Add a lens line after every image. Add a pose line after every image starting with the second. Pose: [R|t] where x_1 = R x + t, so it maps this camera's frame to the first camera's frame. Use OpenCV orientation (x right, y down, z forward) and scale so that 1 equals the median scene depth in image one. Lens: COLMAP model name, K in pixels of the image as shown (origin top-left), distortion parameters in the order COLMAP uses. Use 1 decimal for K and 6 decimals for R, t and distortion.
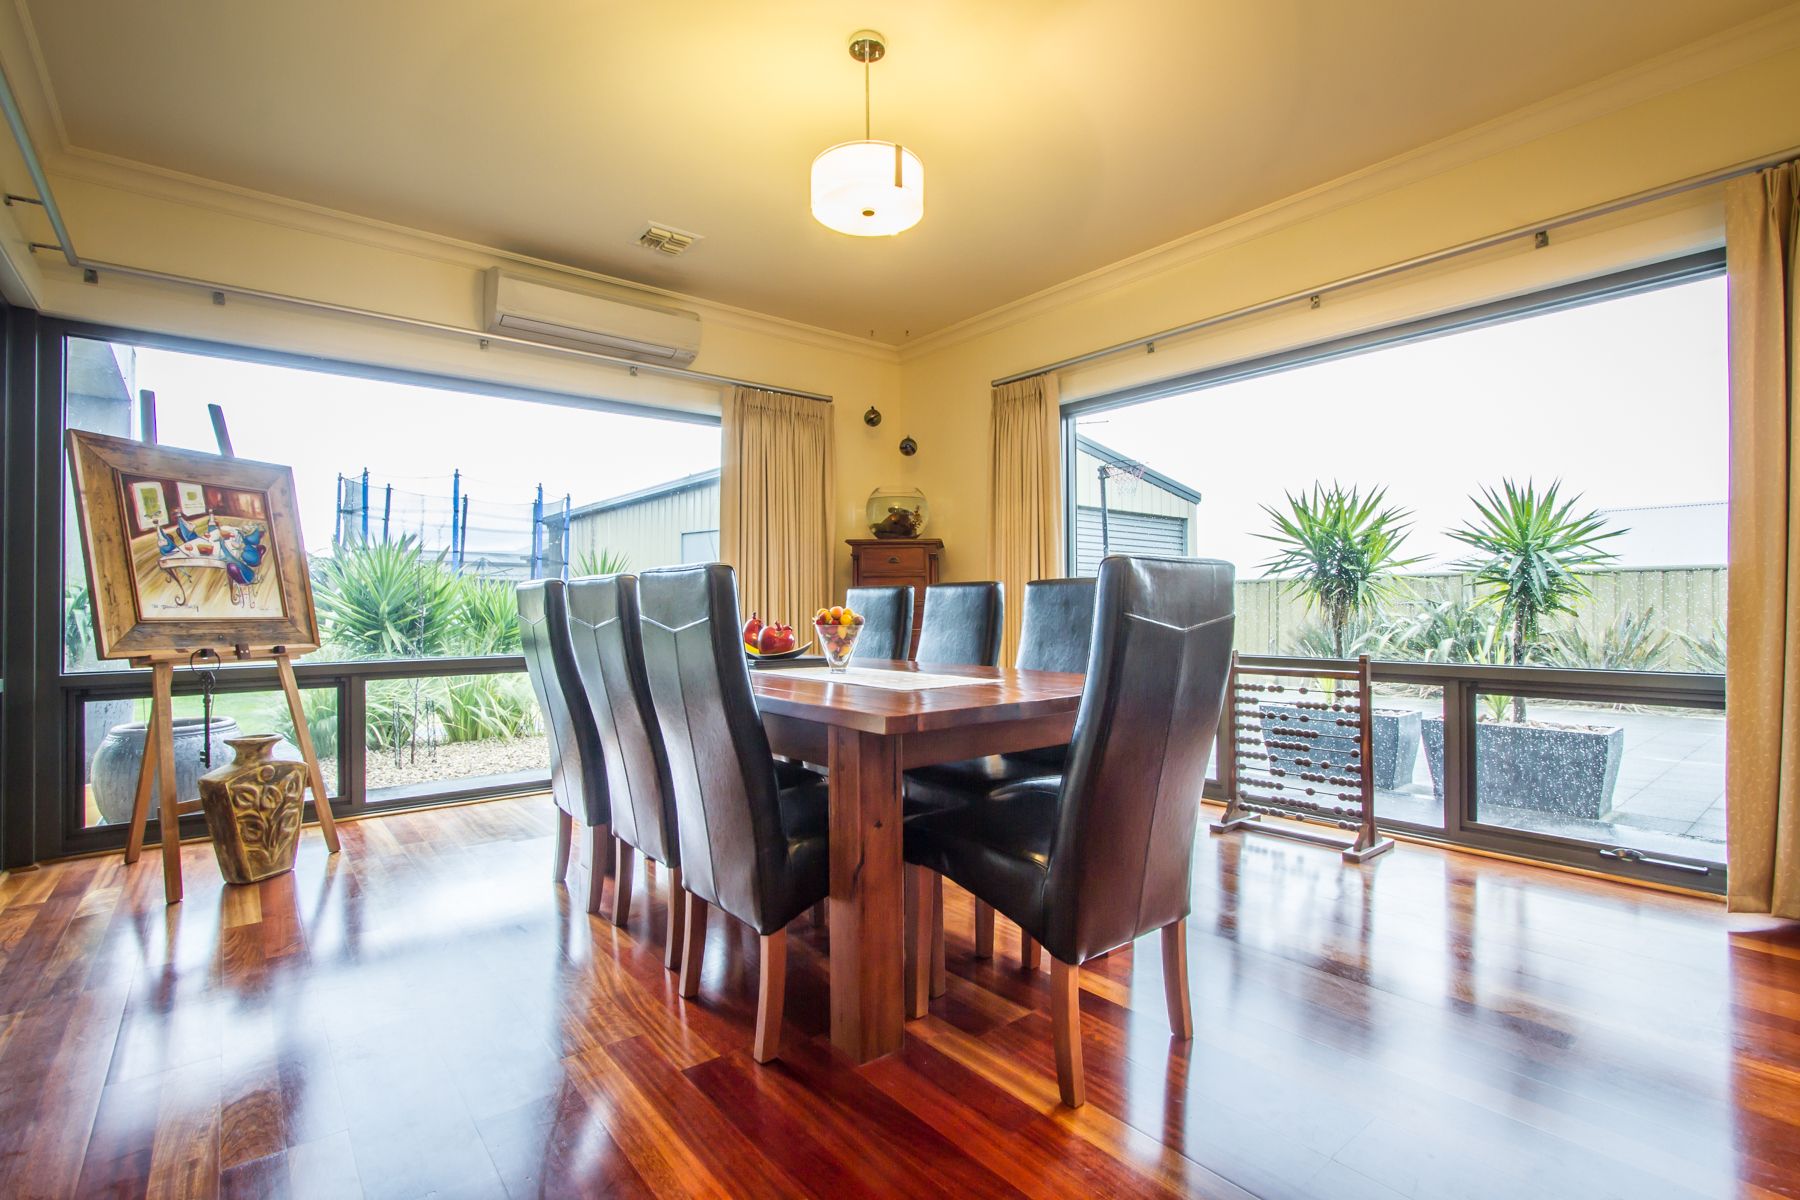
lens RADIAL K [[845.7, 0, 940.5], [0, 845.7, 599.8], [0, 0, 1]] dist [-0.015594, 0.001953]
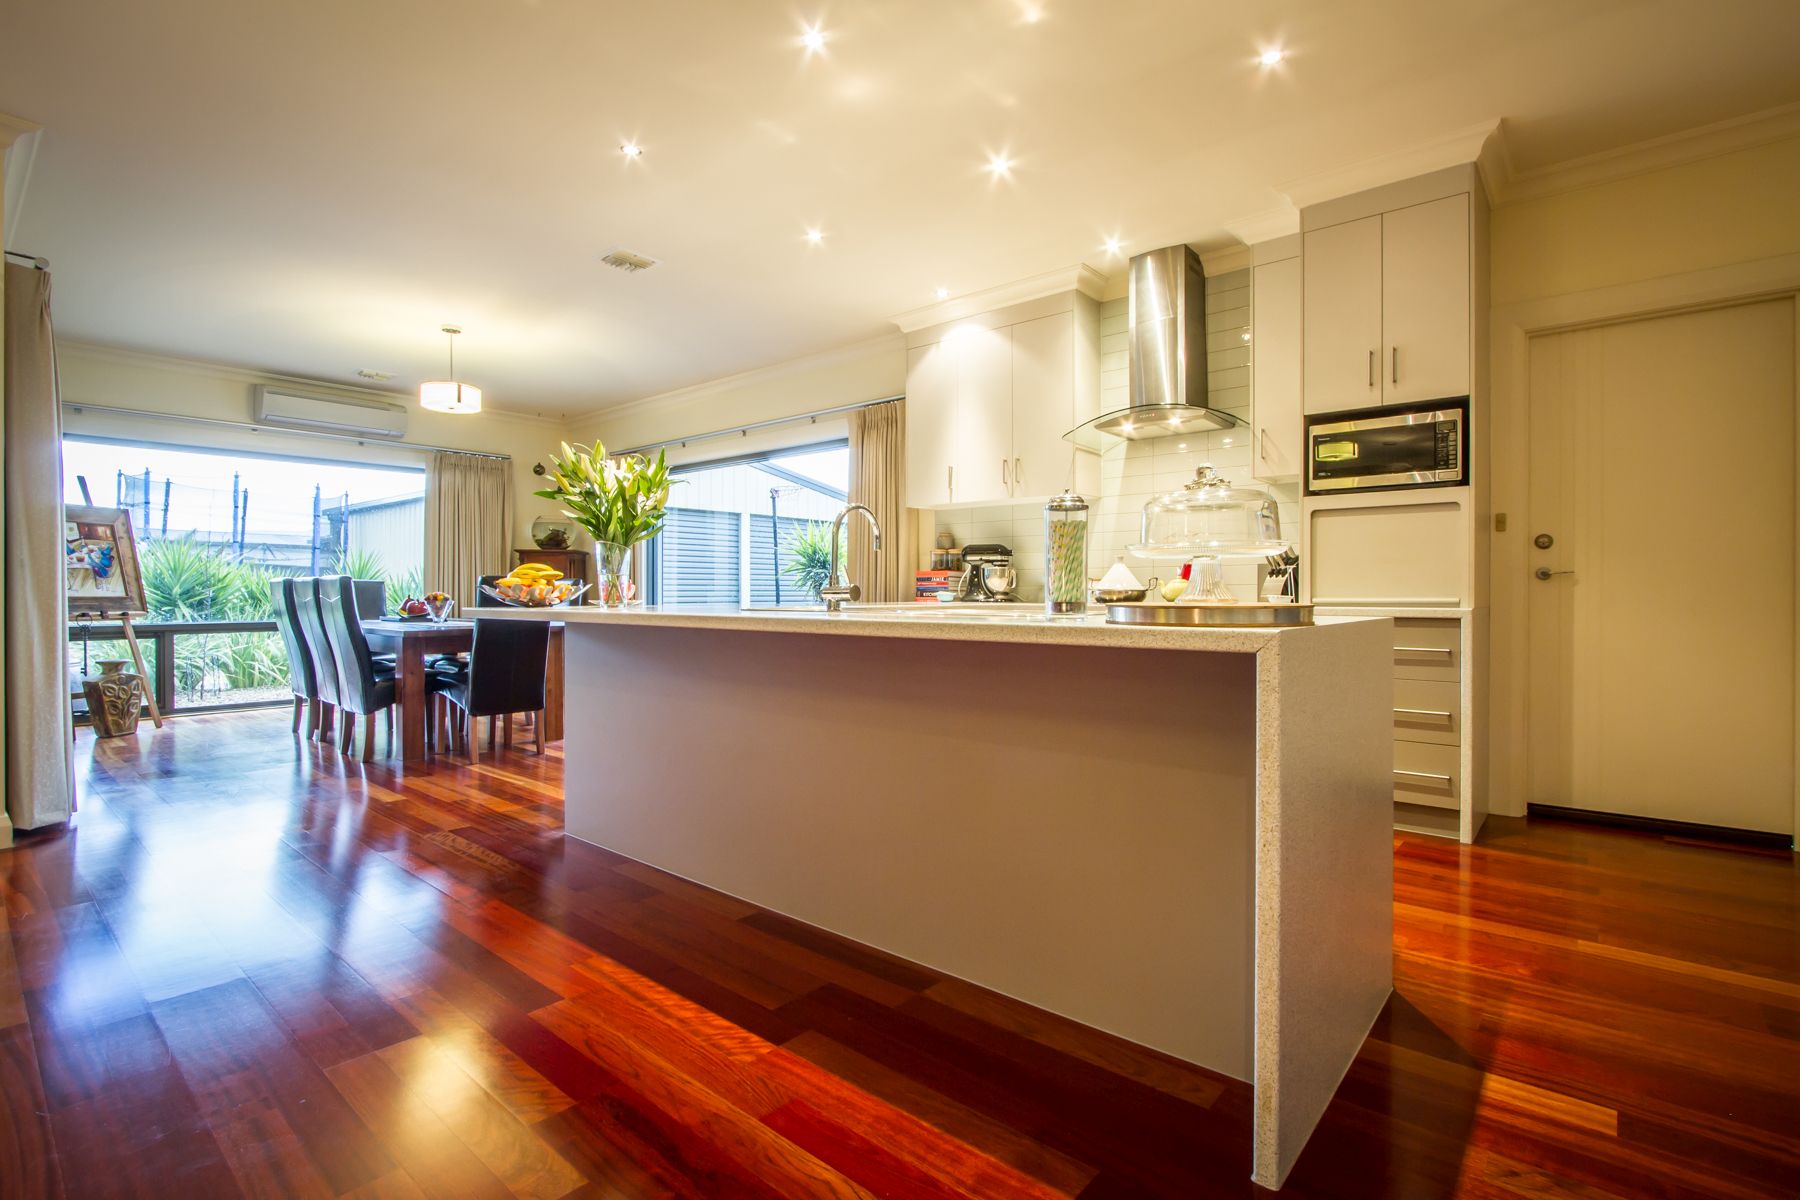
lens RADIAL K [[845.7, 0, 943.2], [0, 845.7, 596.5], [0, 0, 1]] dist [-0.015594, 0.001953]
pose [[0.984186, 0.004941, 0.177067, 0.589772], [-0.007495, 0.999877, 0.013755, -0.015646], [-0.176977, -0.014864, 0.984103, -1.016443]]
